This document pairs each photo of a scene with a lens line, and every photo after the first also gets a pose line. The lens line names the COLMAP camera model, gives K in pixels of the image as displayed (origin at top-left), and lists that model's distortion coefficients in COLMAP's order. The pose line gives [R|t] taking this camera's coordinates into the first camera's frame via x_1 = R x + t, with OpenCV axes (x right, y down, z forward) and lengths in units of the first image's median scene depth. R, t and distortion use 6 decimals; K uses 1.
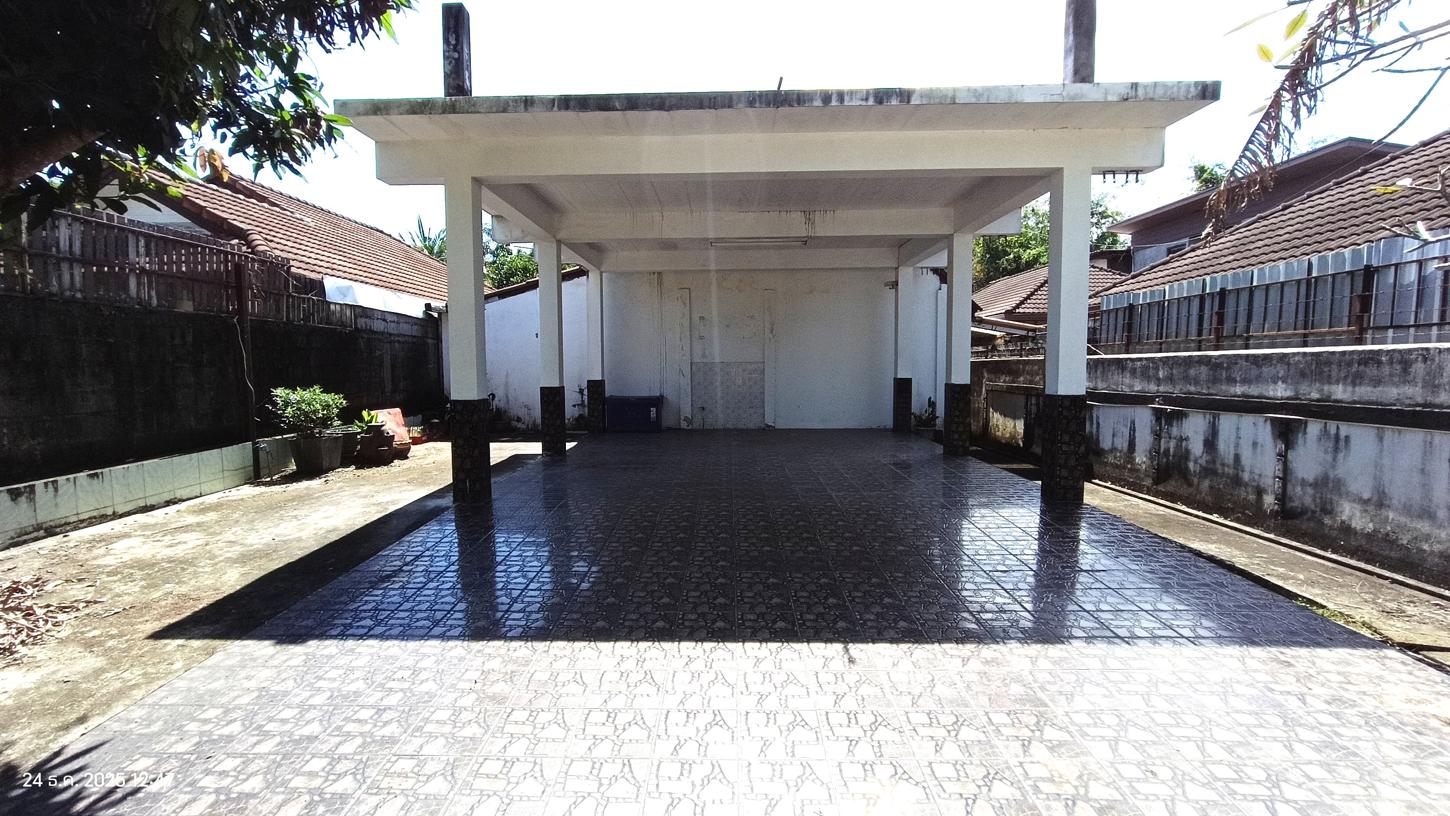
lens RADIAL K [[656.3, 0, 716.6], [0, 656.3, 416.8], [0, 0, 1]] dist [-0.040784, 0.015971]
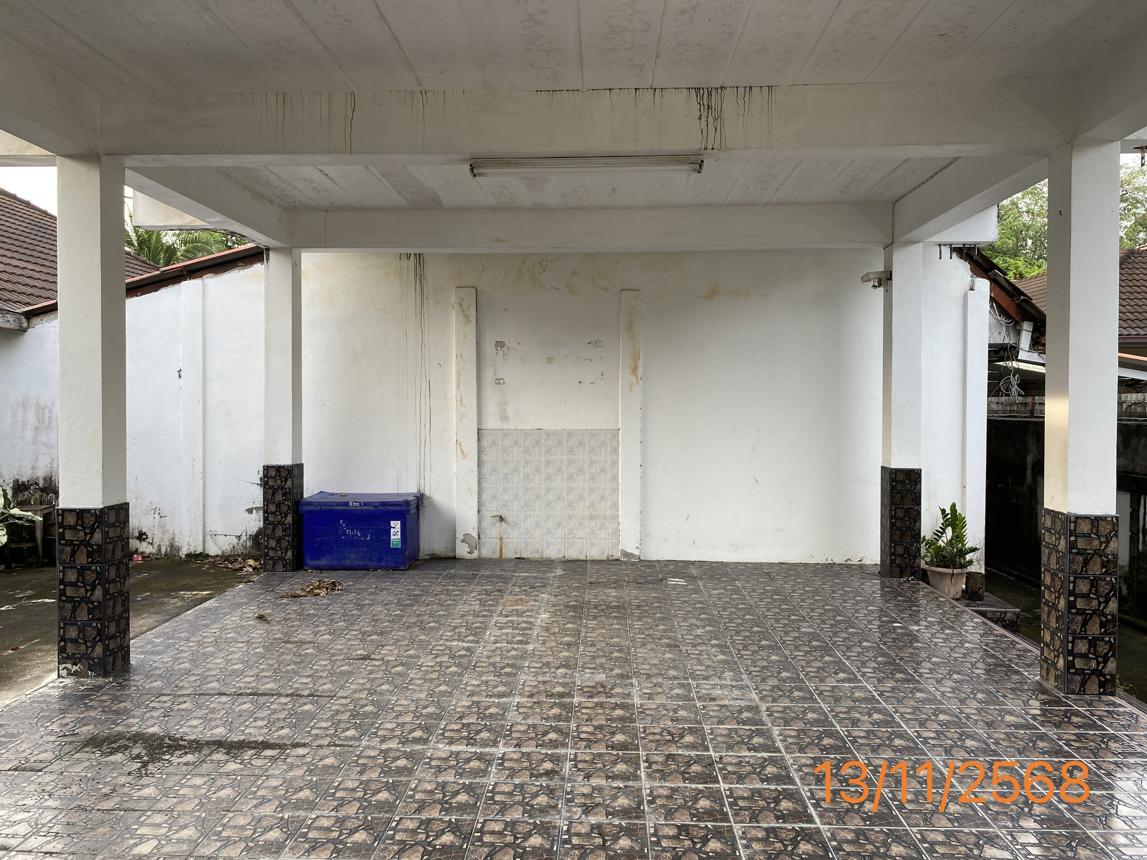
lens RADIAL K [[857.6, 0, 579.3], [0, 857.6, 423.0], [0, 0, 1]] dist [0.055095, -0.074155]
pose [[0.999857, 0.006107, -0.015795, 0.066318], [-0.006786, 0.999037, -0.043345, -0.075879], [0.015515, 0.043446, 0.998935, 0.415402]]
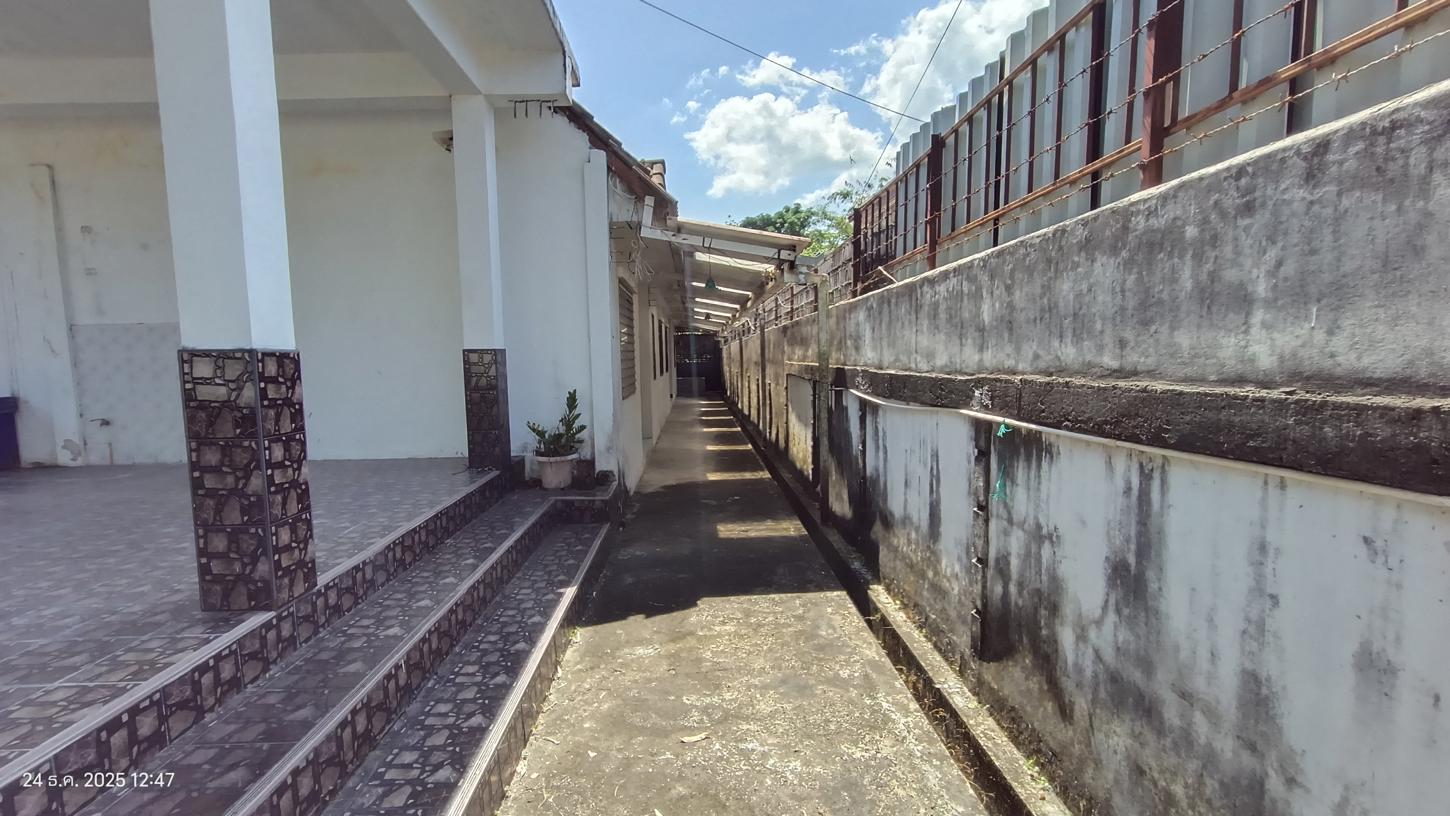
lens RADIAL K [[656.3, 0, 719.9], [0, 656.3, 414.0], [0, 0, 1]] dist [-0.040784, 0.015971]
pose [[0.998349, -0.016413, 0.055051, 0.516176], [0.015825, 0.999813, 0.011109, -0.021089], [-0.055223, -0.010220, 0.998422, 0.660698]]
